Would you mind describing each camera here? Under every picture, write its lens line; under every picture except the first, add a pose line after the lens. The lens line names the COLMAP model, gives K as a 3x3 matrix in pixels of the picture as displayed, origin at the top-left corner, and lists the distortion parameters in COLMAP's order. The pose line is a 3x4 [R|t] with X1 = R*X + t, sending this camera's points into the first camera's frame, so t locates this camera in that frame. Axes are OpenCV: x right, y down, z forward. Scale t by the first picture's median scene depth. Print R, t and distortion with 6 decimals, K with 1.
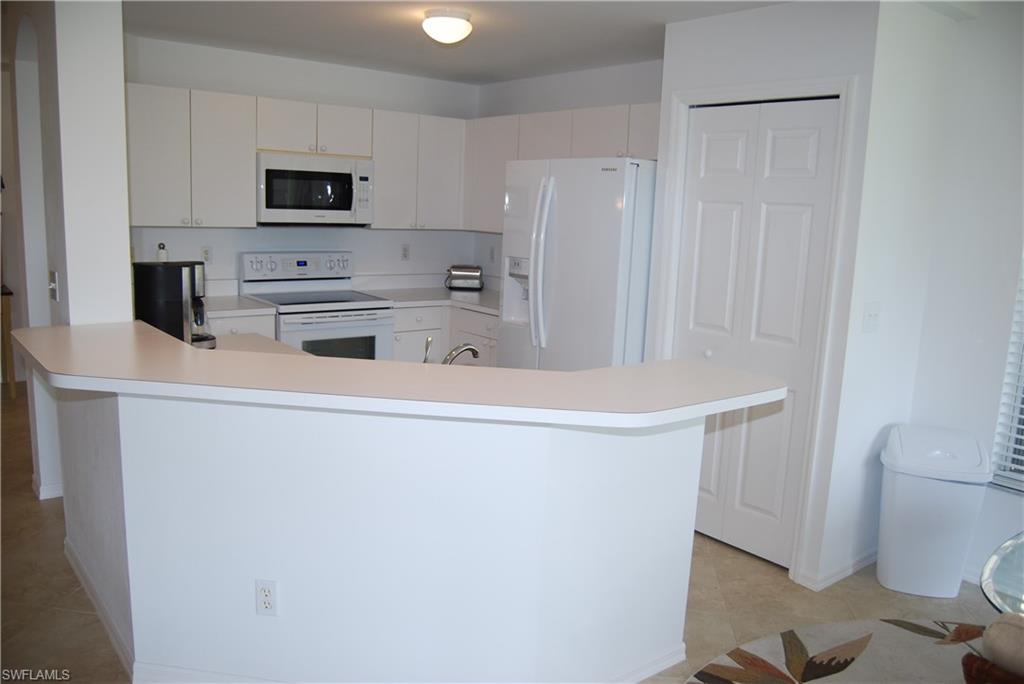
lens RADIAL K [[799.5, 0, 511.4], [0, 799.5, 342.1], [0, 0, 1]] dist [-0.091064, 0.032156]
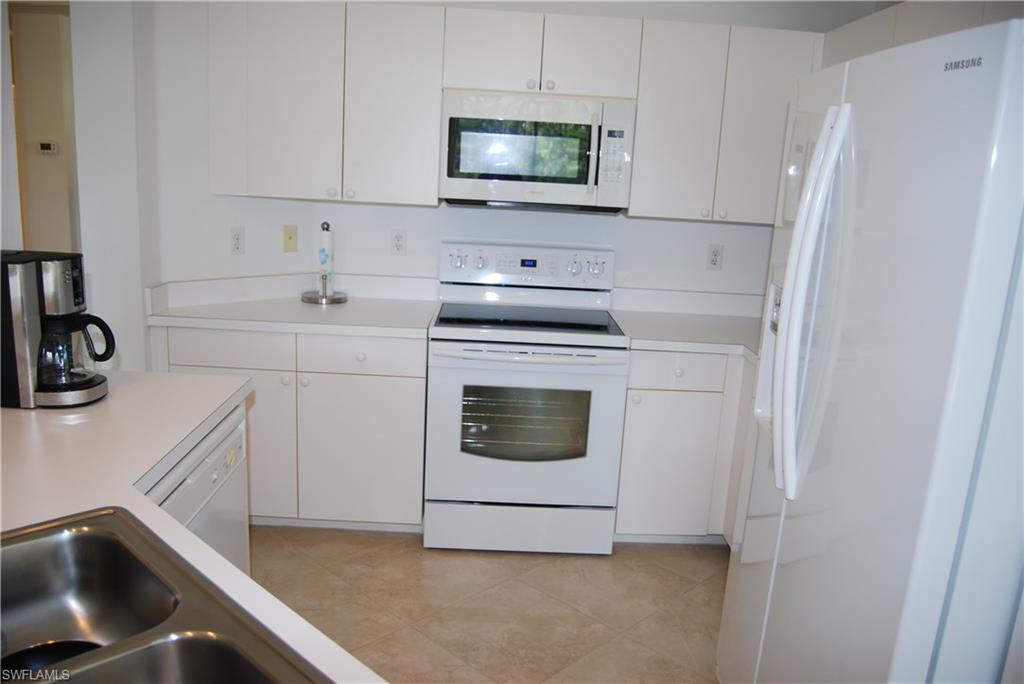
lens RADIAL K [[799.5, 0, 513.1], [0, 799.5, 345.4], [0, 0, 1]] dist [-0.091064, 0.032156]
pose [[0.792226, 0.131872, -0.595808, 0.138233], [-0.123074, 0.990835, 0.055657, -0.067713], [0.597688, 0.029235, 0.801196, 0.463907]]
